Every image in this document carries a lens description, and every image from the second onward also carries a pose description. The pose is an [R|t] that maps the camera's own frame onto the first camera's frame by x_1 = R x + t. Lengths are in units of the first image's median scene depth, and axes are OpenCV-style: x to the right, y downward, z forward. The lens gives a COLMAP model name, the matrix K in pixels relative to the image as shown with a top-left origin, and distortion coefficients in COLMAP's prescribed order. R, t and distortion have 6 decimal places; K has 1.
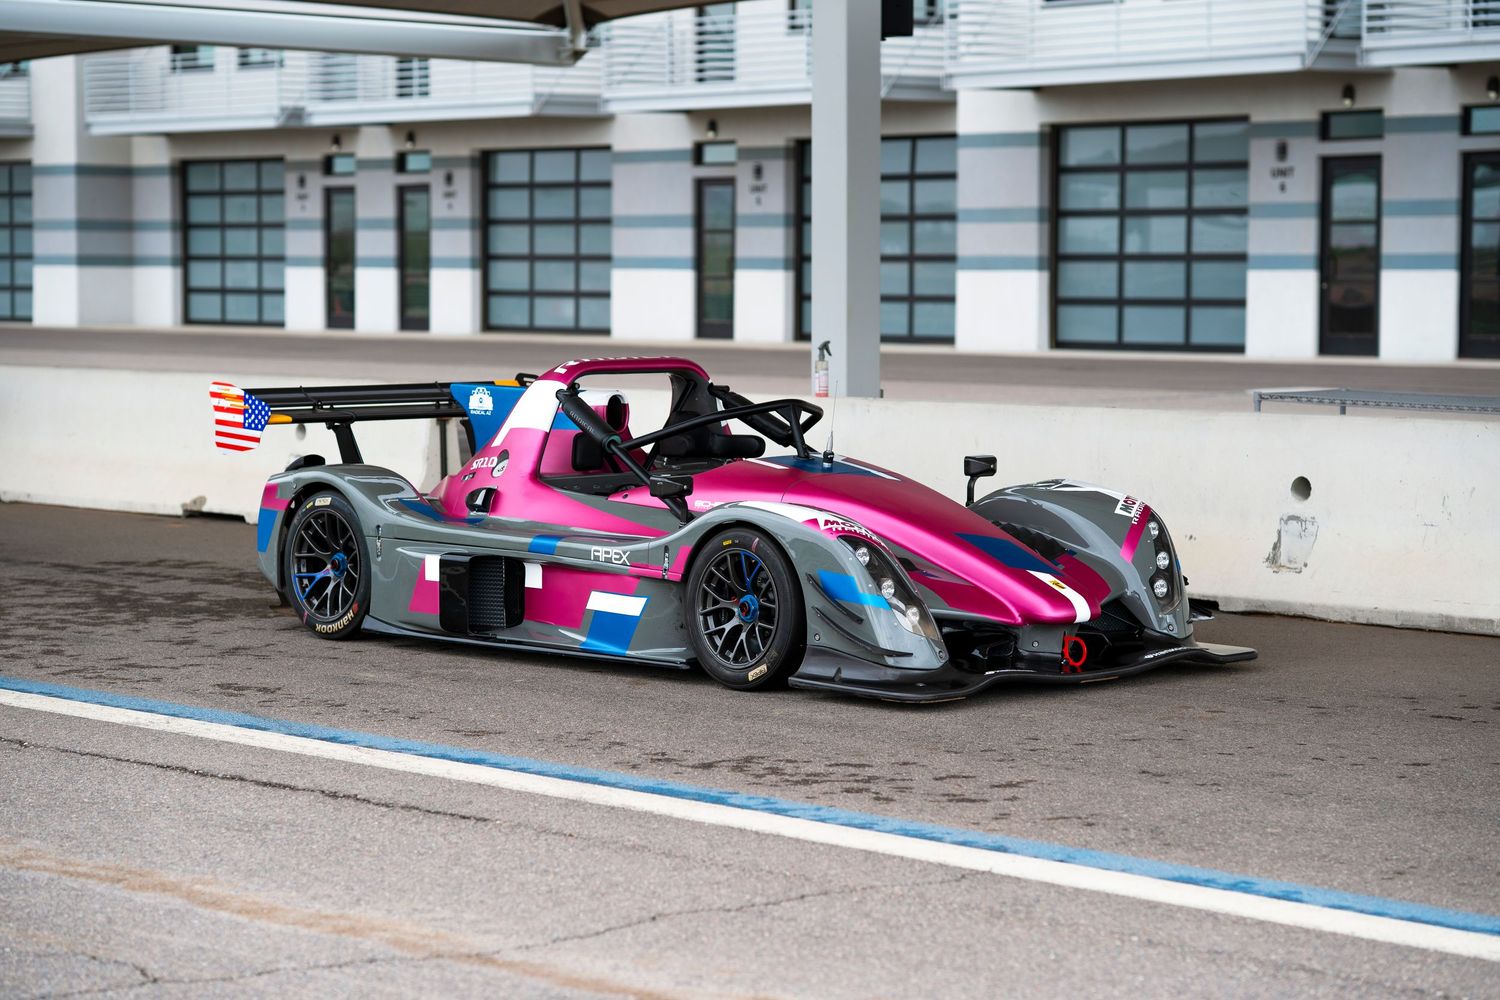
lens RADIAL K [[3644.9, 0, 748.1], [0, 3644.9, 498.3], [0, 0, 1]] dist [0.059956, 0.000000]
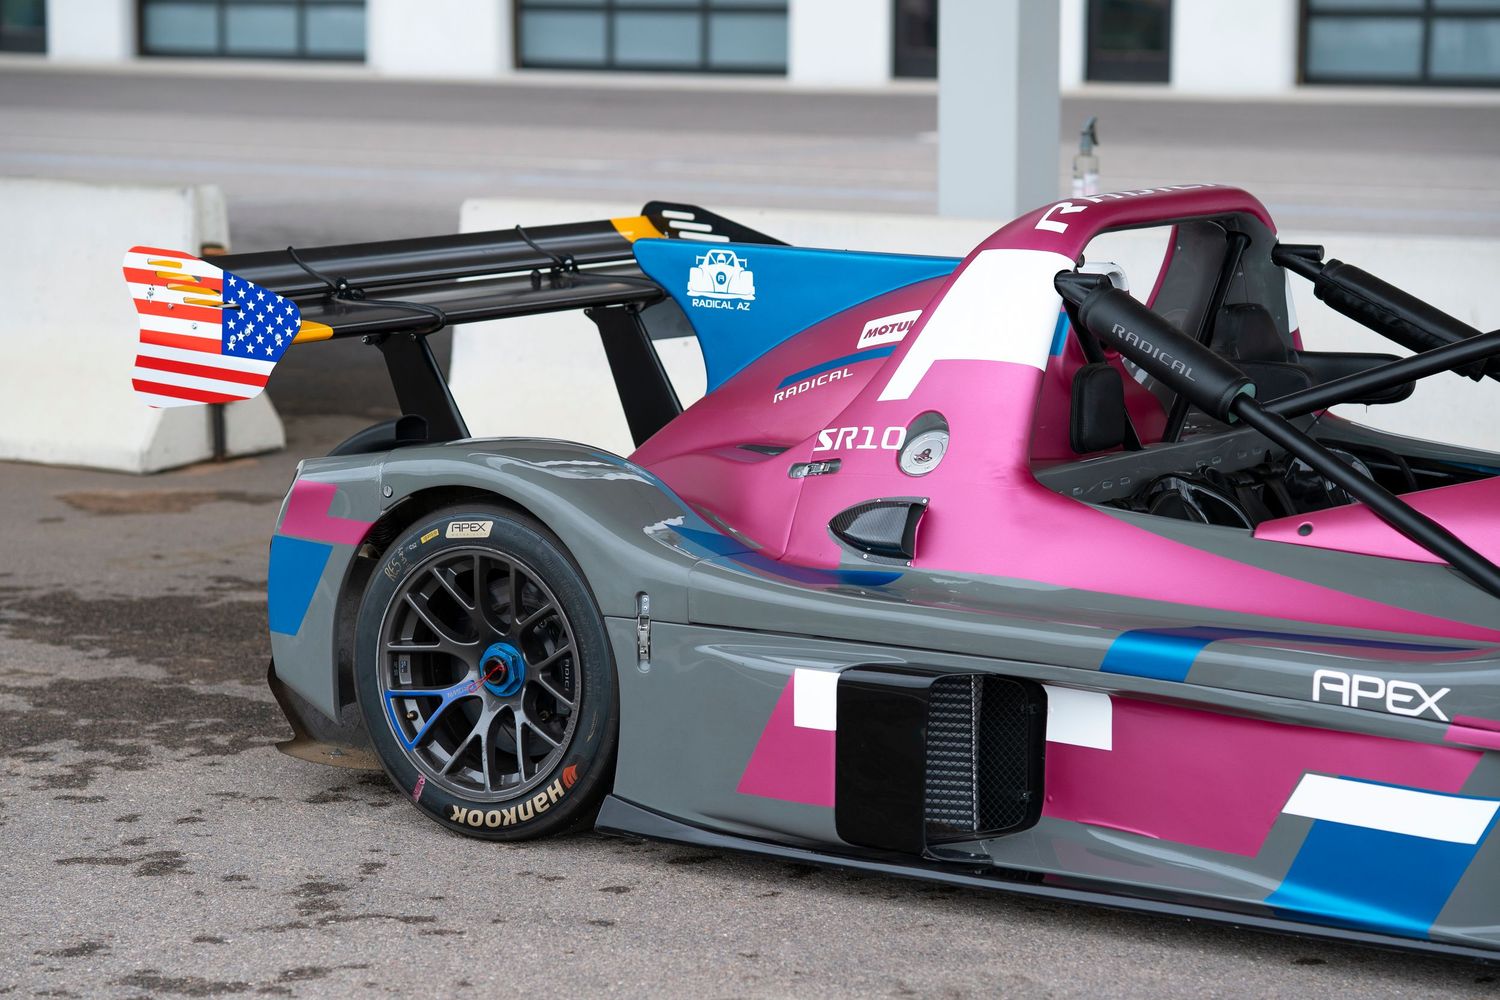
lens RADIAL K [[4082.7, 0, 755.4], [0, 4082.7, 501.9], [0, 0, 1]] dist [0.129471, 0.000000]
pose [[0.975913, -0.030173, 0.216063, -0.189505], [0.015221, 0.997393, 0.070536, -0.036510], [-0.217629, -0.065548, 0.973828, 0.519032]]
